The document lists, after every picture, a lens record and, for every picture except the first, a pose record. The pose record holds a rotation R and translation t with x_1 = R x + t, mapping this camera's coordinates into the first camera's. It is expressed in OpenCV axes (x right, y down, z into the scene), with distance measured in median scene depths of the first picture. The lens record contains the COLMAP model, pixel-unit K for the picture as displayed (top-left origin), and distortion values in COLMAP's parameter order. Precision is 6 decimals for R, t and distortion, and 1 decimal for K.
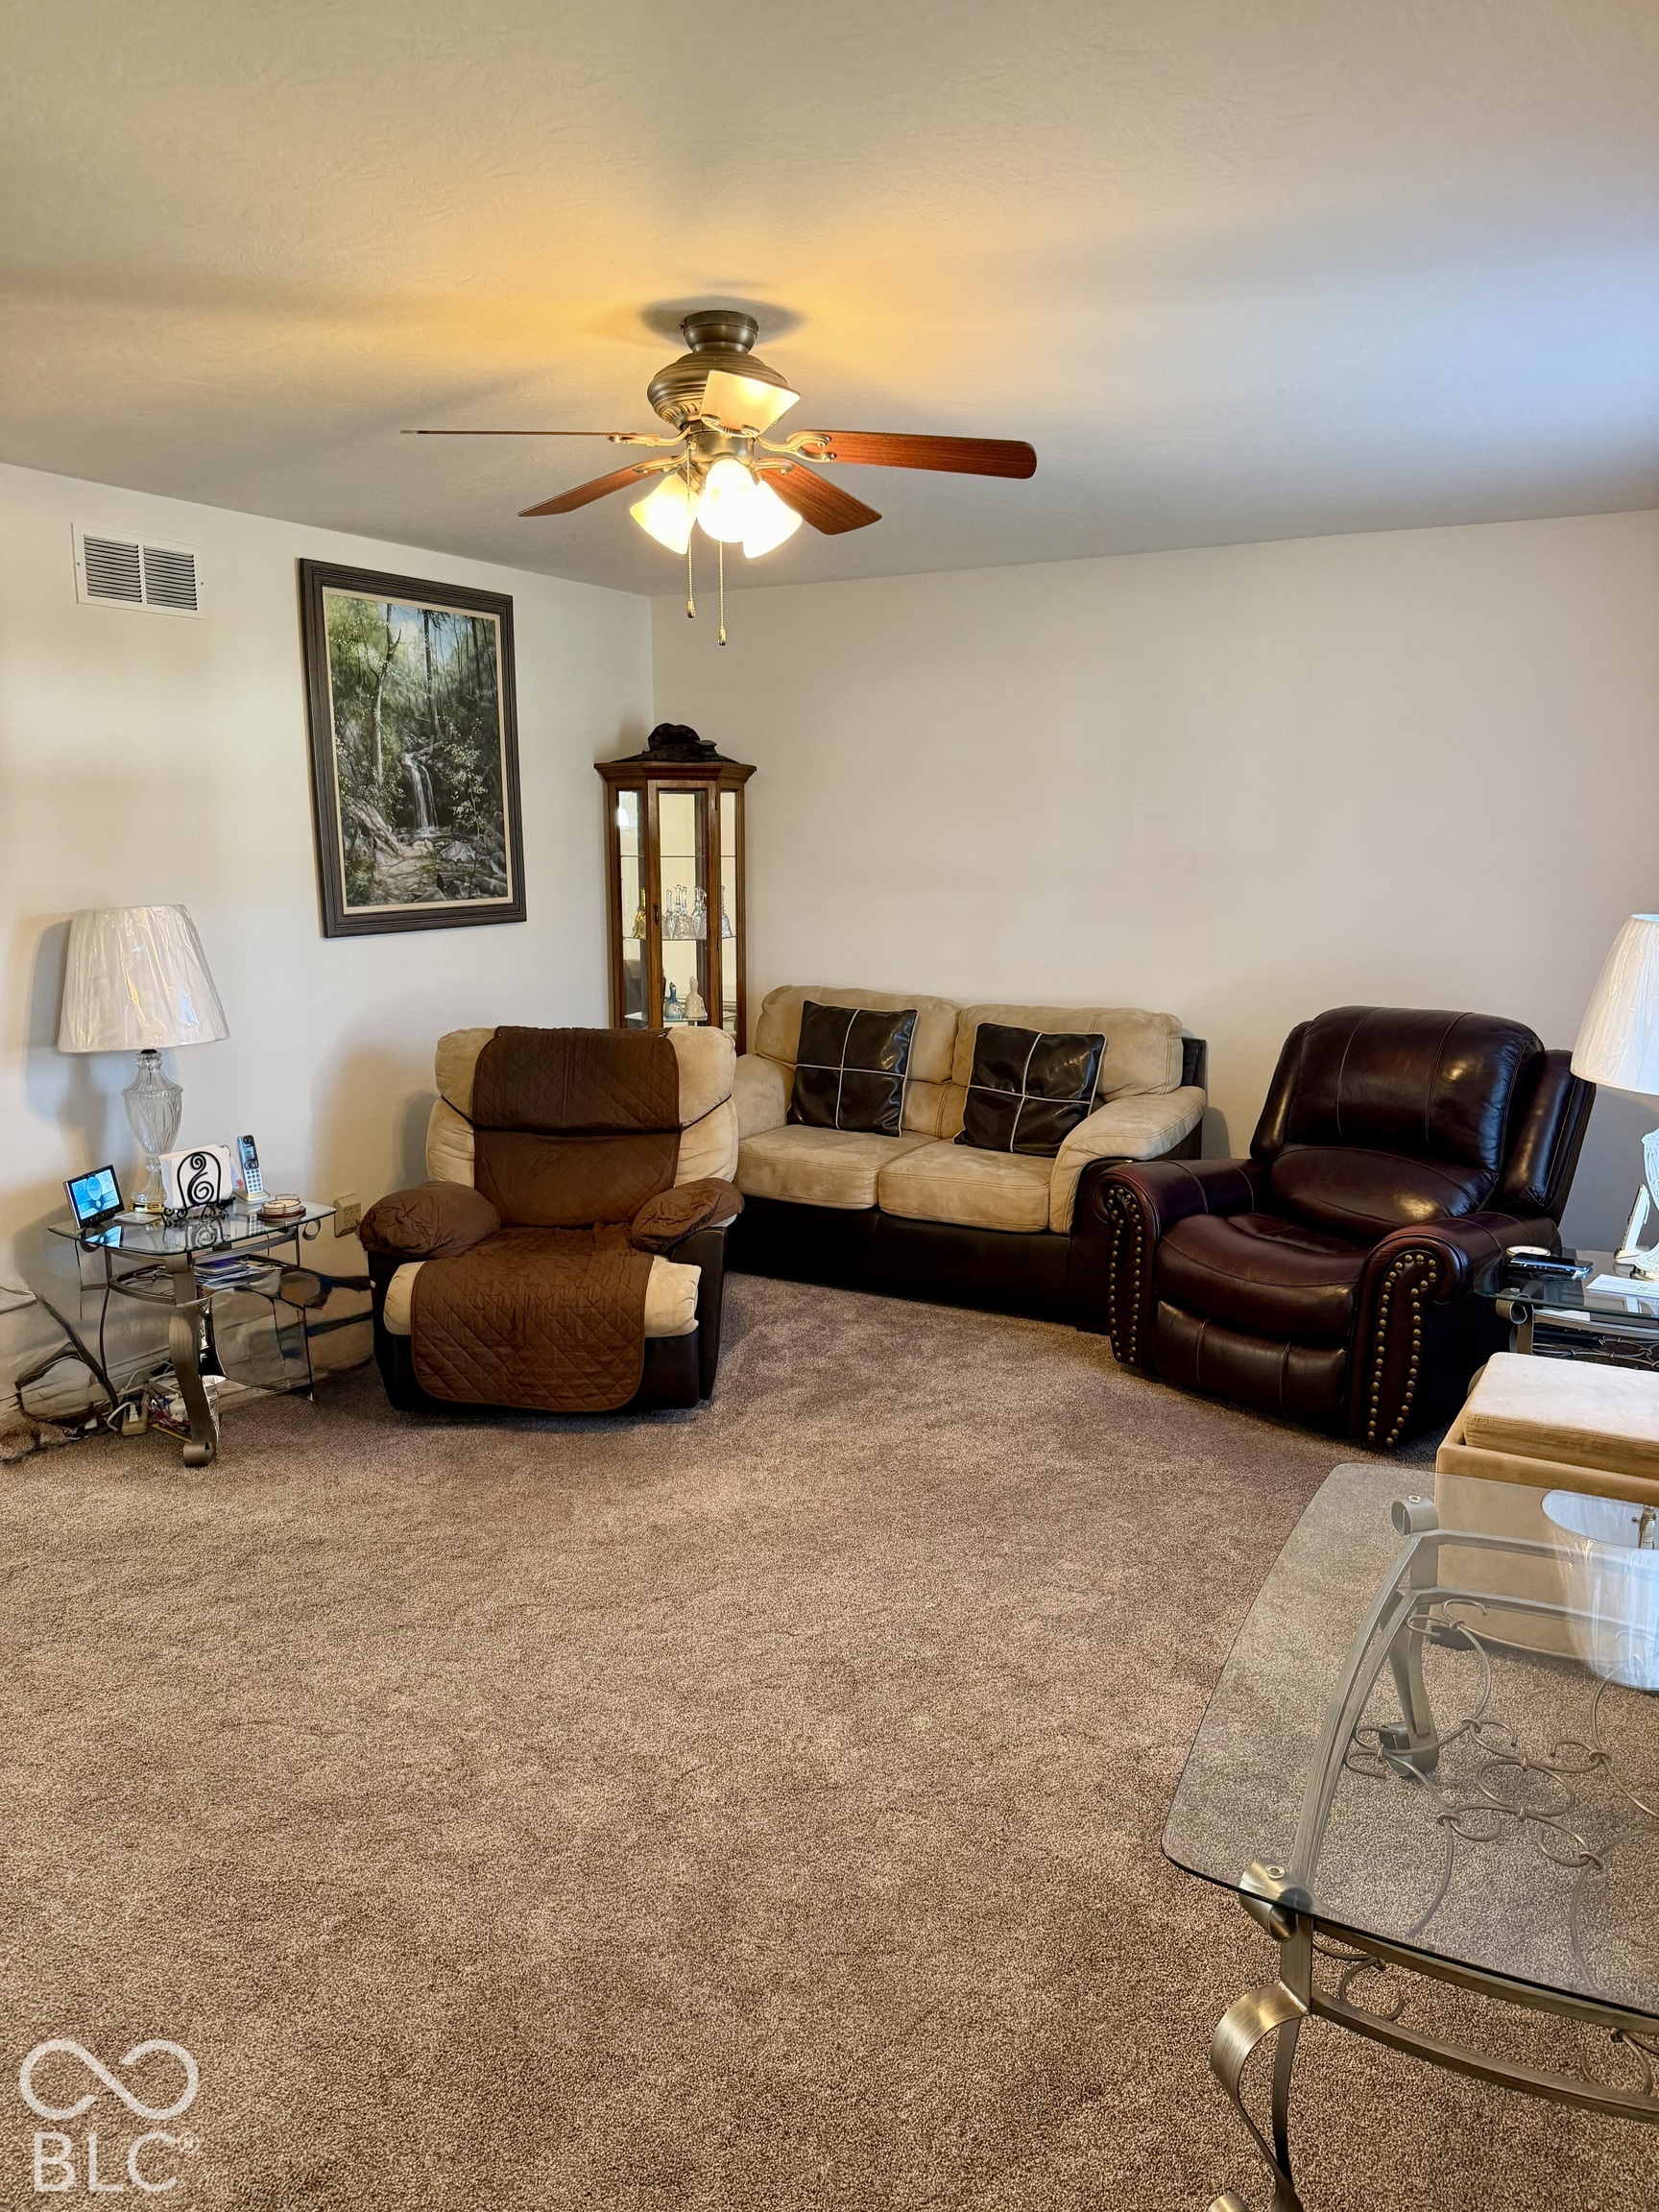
lens RADIAL K [[1583.4, 0, 829.5], [0, 1583.4, 1106.0], [0, 0, 1]] dist [-0.000288, -0.000250]
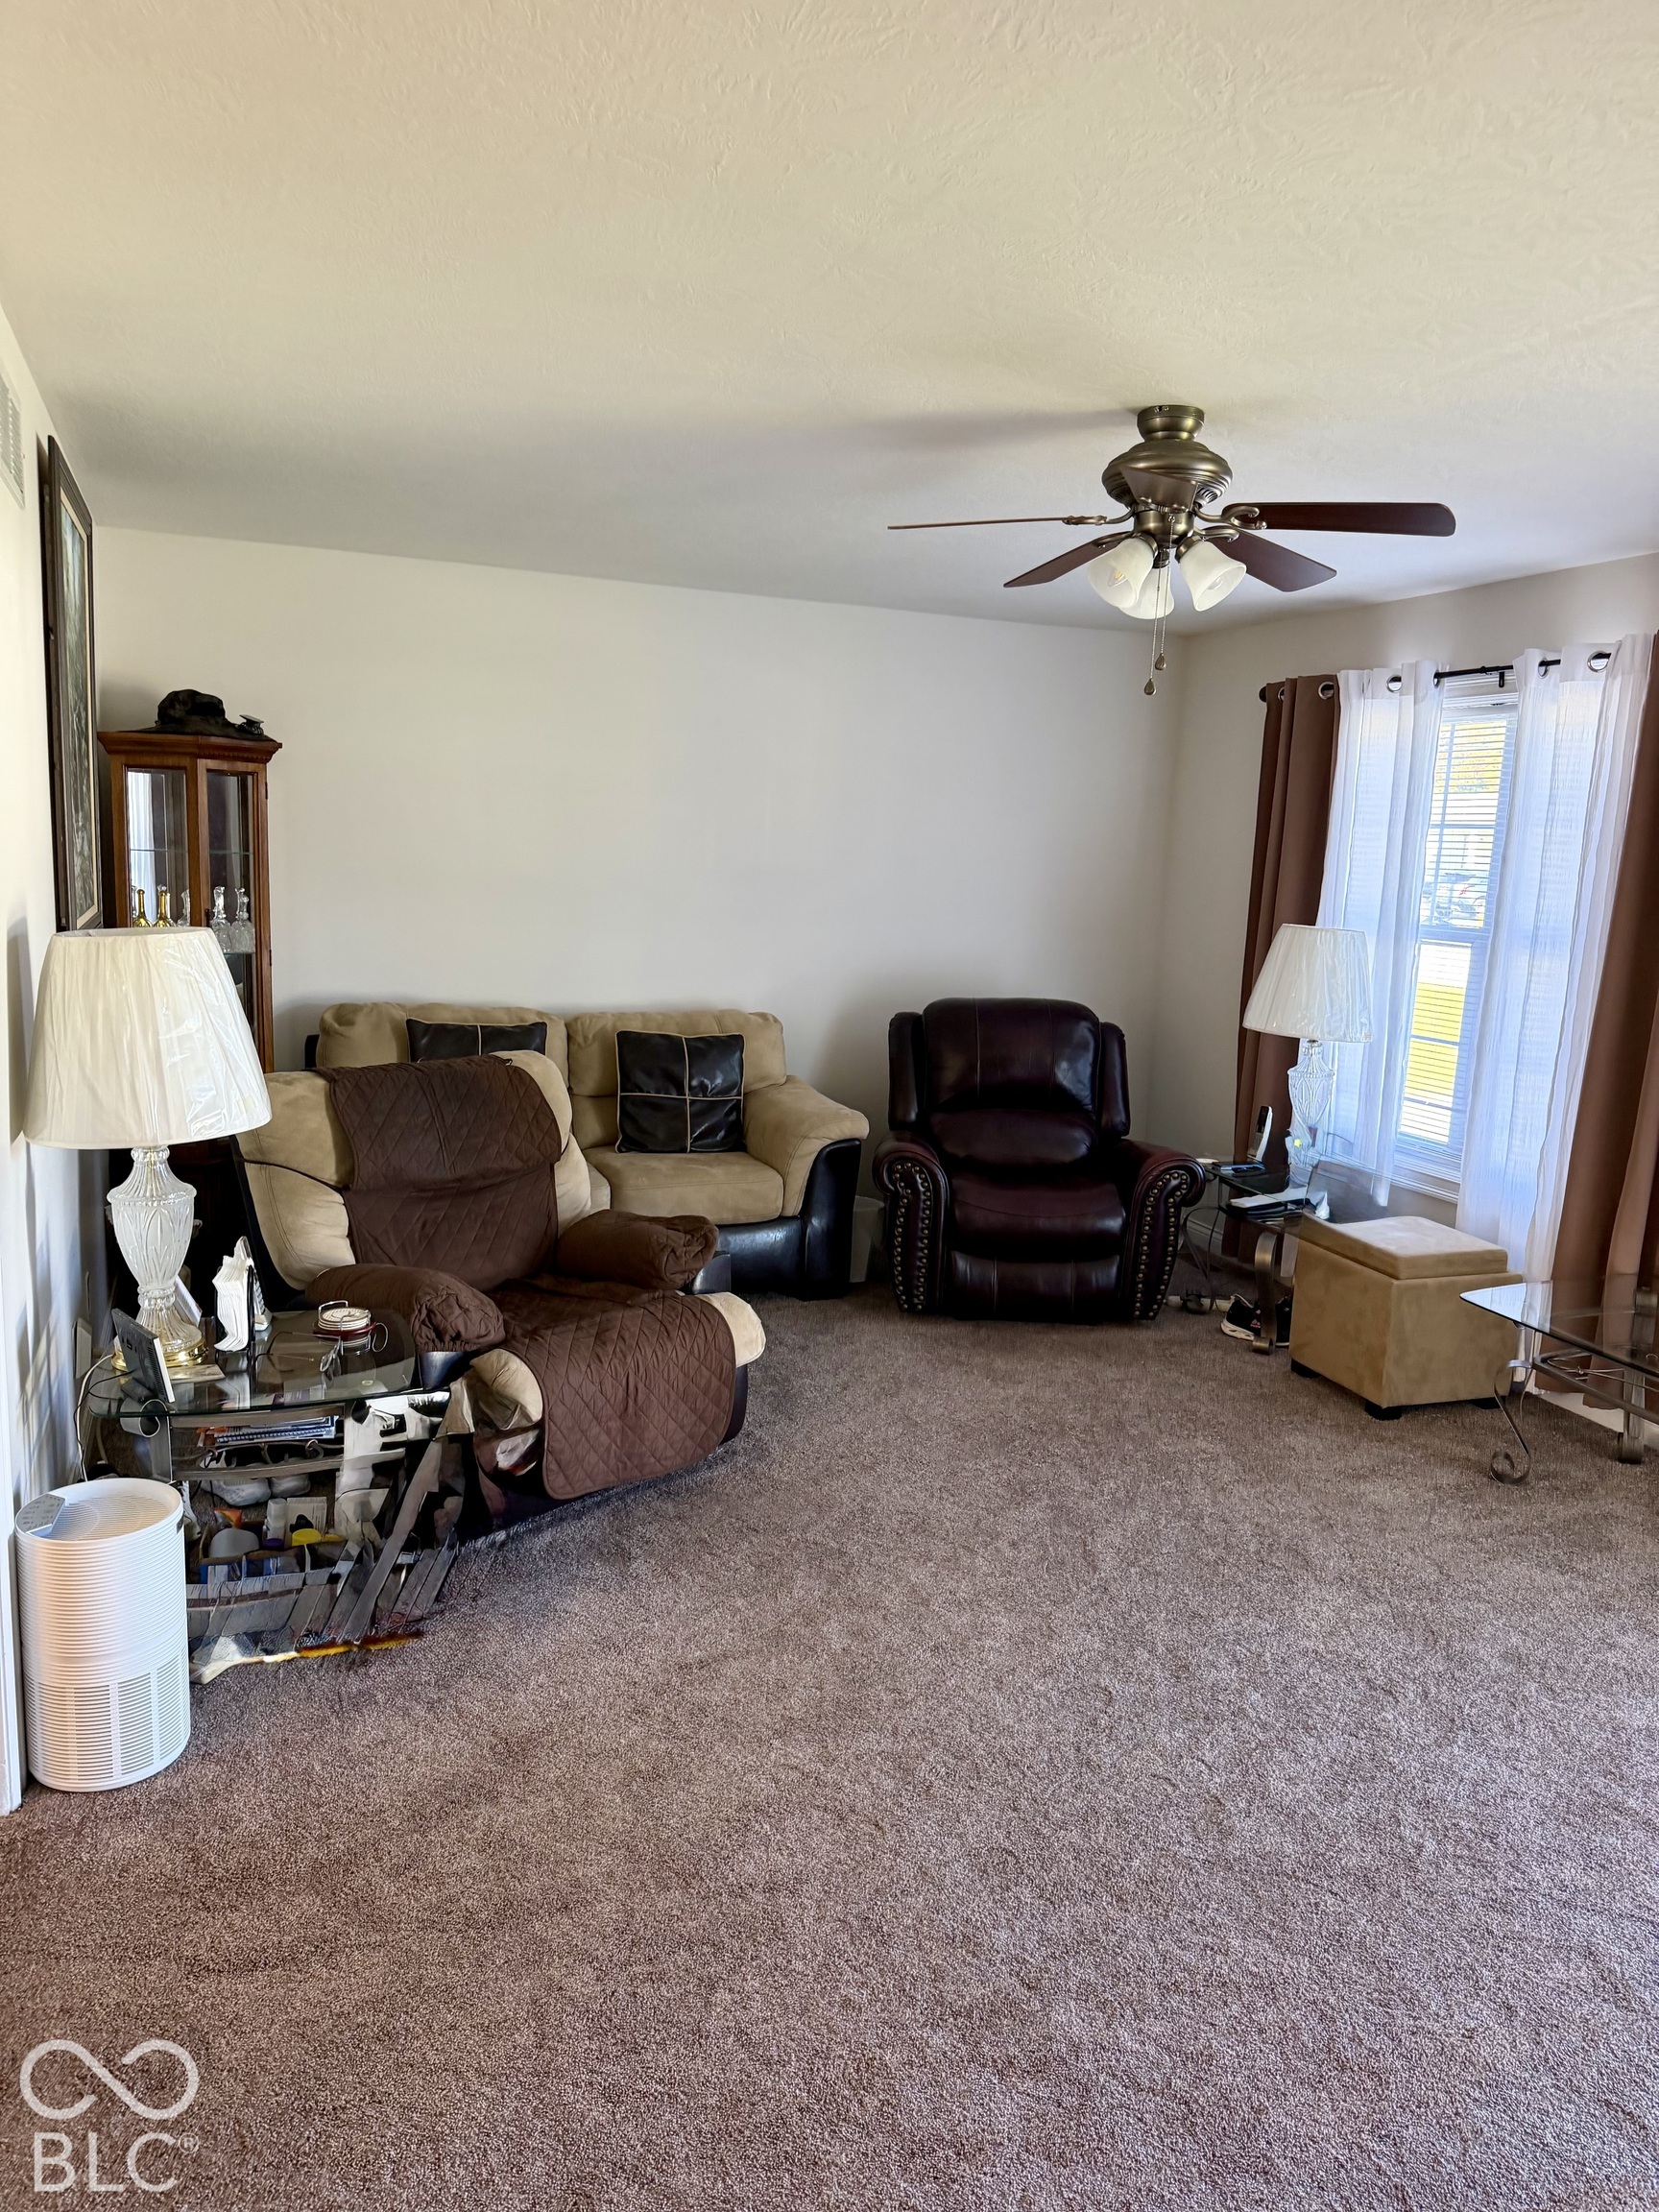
lens RADIAL K [[1548.2, 0, 829.0], [0, 1548.2, 1155.0], [0, 0, 1]] dist [0.000369, -0.000116]
pose [[0.630377, -0.121355, 0.766745, -0.615966], [0.090094, 0.992468, 0.083010, -0.045857], [-0.771043, 0.016751, 0.636563, 0.276585]]
